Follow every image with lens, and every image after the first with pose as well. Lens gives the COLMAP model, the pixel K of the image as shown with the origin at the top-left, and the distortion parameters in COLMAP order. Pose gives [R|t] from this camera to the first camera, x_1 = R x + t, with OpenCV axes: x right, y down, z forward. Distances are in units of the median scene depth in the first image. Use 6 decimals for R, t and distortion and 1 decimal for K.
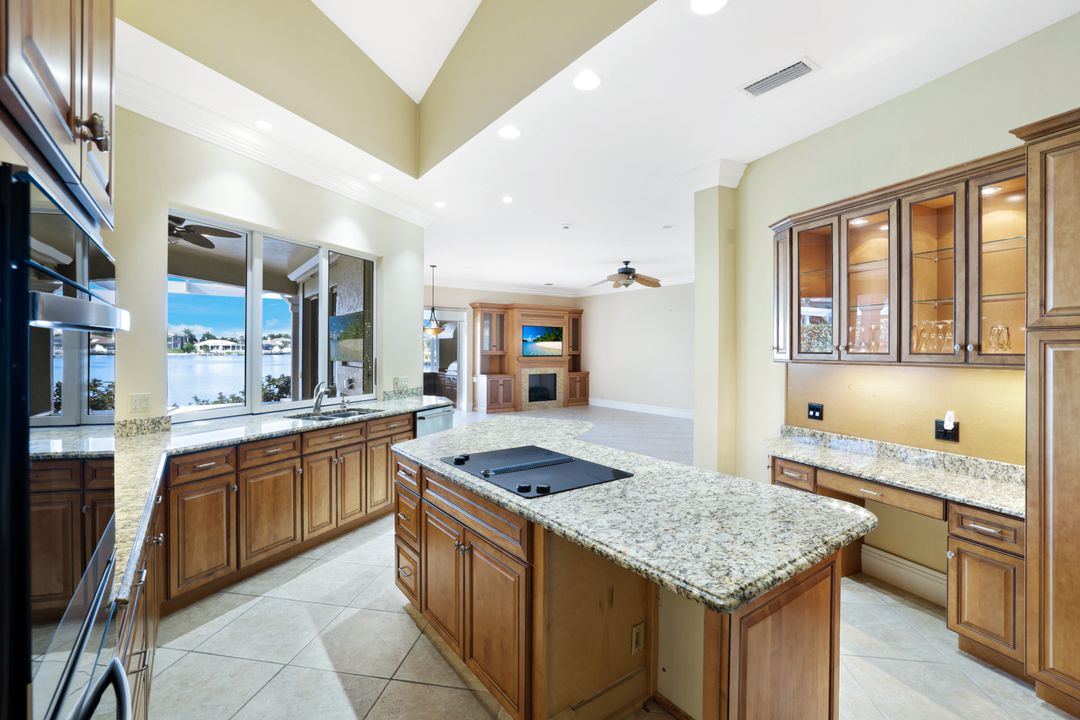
lens RADIAL K [[482.1, 0, 535.9], [0, 482.1, 348.3], [0, 0, 1]] dist [-0.042274, 0.017318]
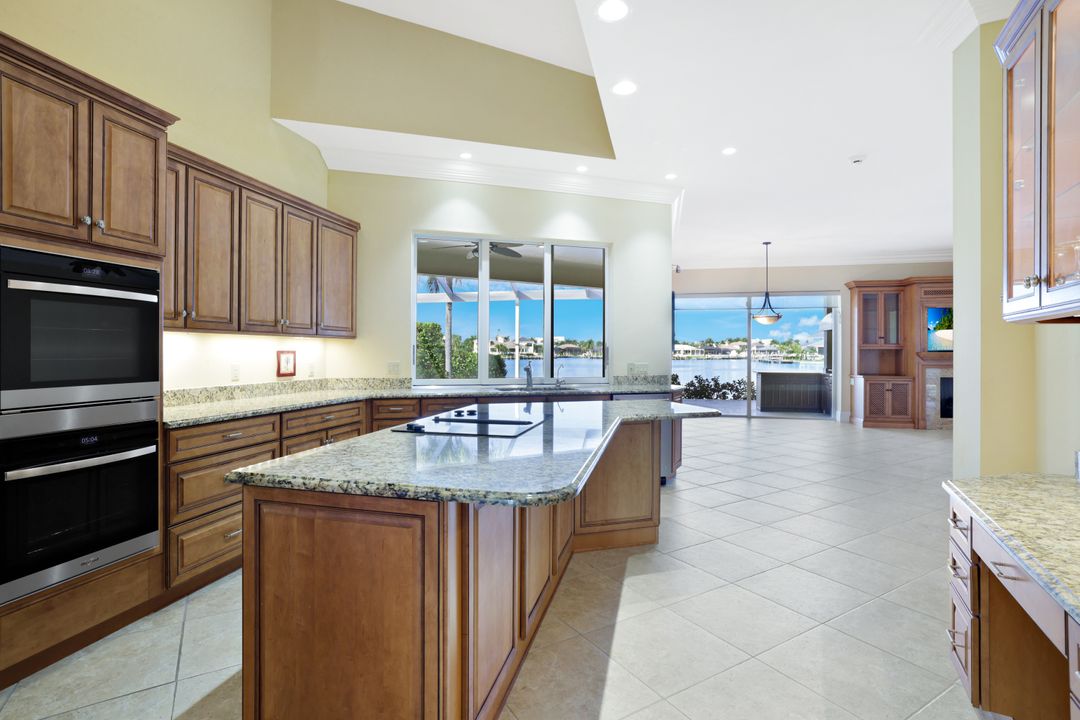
lens RADIAL K [[534.9, 0, 540.3], [0, 534.9, 348.1], [0, 0, 1]] dist [-0.003552, -0.000233]
pose [[0.650161, -0.009570, -0.759736, 0.188099], [0.001766, 0.999937, -0.011085, 0.018667], [0.759794, 0.005865, 0.650137, 0.064815]]
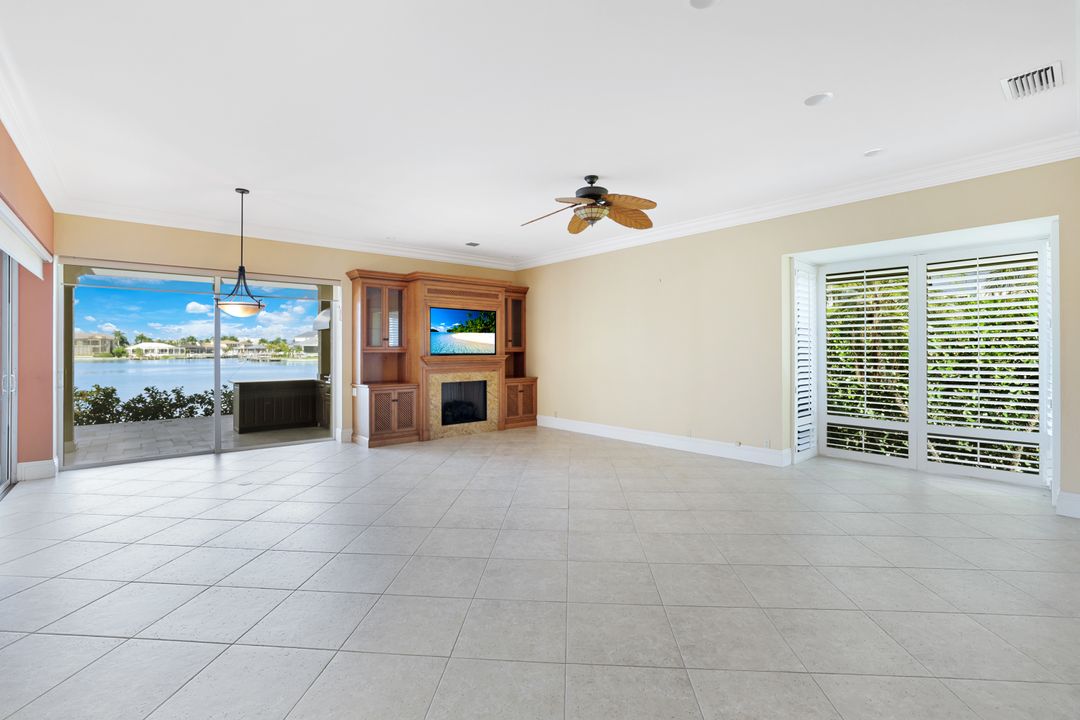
lens RADIAL K [[475.8, 0, 534.3], [0, 475.8, 351.6], [0, 0, 1]] dist [-0.043466, 0.016493]
pose [[0.997316, -0.007322, 0.072853, 0.061394], [0.007048, 0.999967, 0.004012, 0.010117], [-0.072880, -0.003488, 0.997335, 0.344640]]
